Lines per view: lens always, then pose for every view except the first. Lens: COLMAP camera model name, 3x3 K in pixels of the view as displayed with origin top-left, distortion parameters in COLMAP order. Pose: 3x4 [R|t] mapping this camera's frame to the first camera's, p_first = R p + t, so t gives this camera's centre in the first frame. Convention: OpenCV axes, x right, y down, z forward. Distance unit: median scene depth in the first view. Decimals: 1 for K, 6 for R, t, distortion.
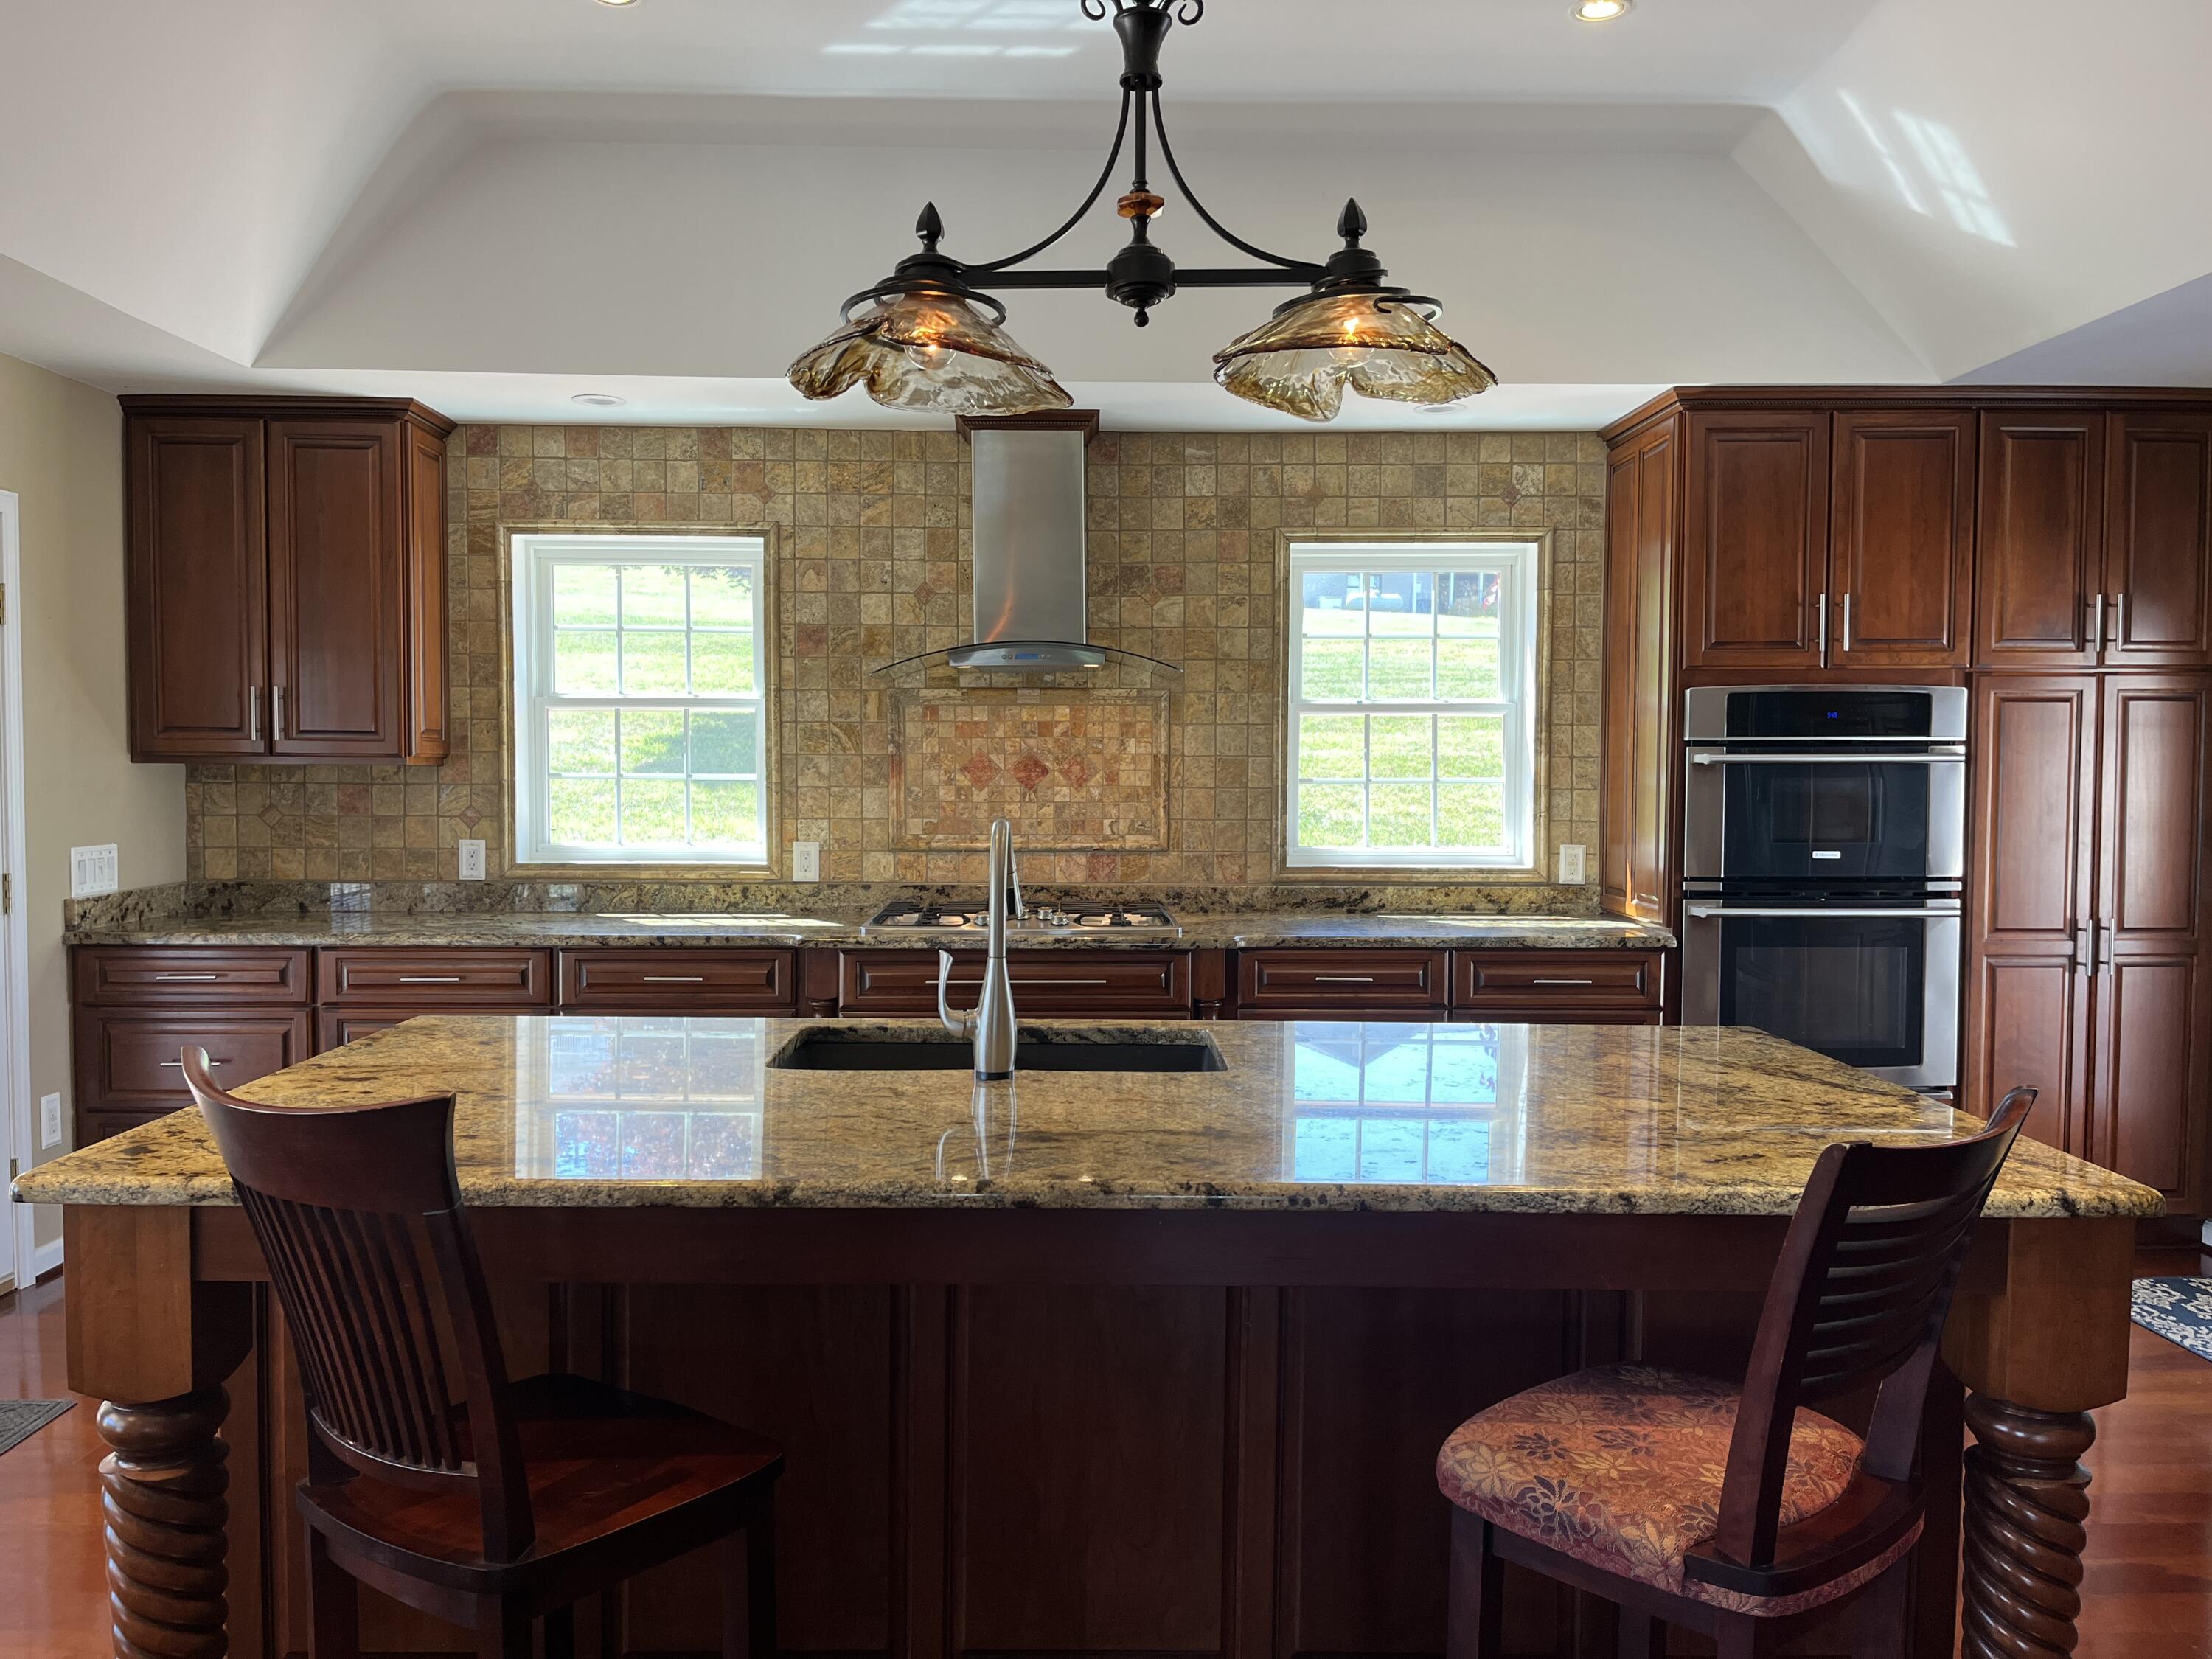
lens RADIAL K [[1687.8, 0, 1118.1], [0, 1687.8, 880.8], [0, 0, 1]] dist [0.060733, -0.062078]
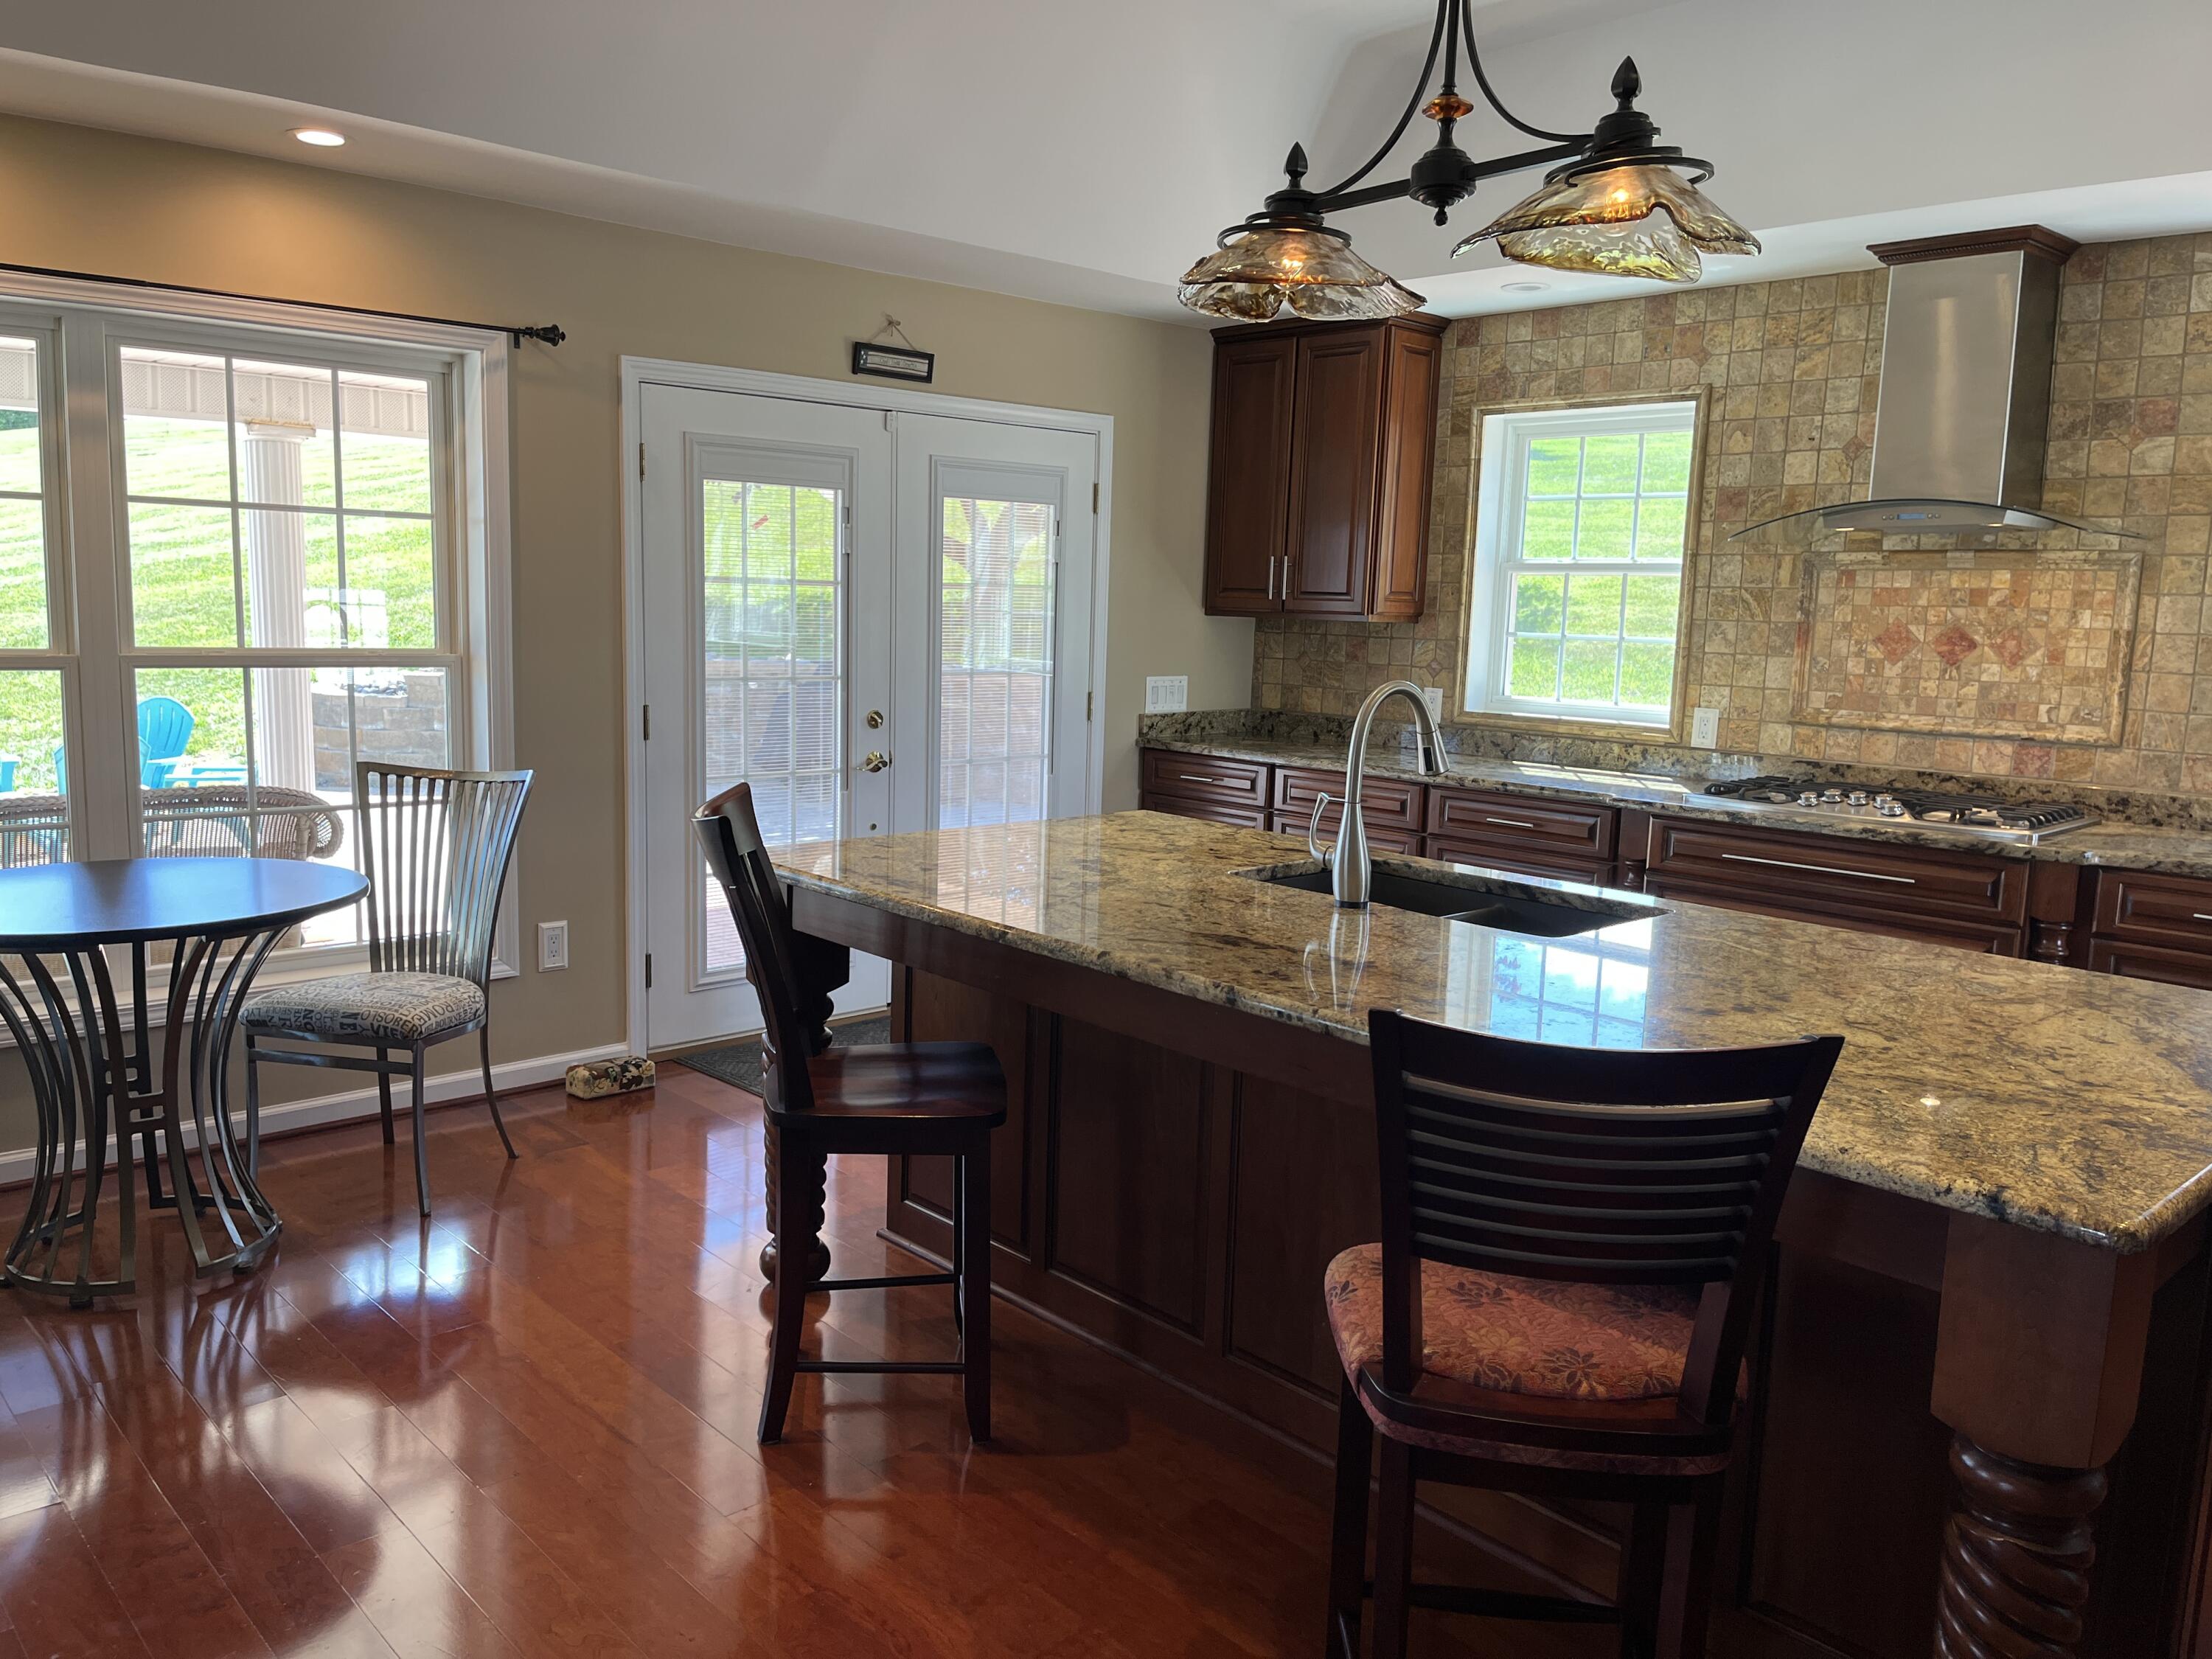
lens RADIAL K [[1687.8, 0, 1044.1], [0, 1687.8, 864.8], [0, 0, 1]] dist [0.060733, -0.062078]
pose [[0.653663, 0.135515, -0.744554, 0.326213], [-0.080534, 0.990706, 0.109614, -0.010308], [0.752488, -0.011689, 0.658502, 0.043265]]
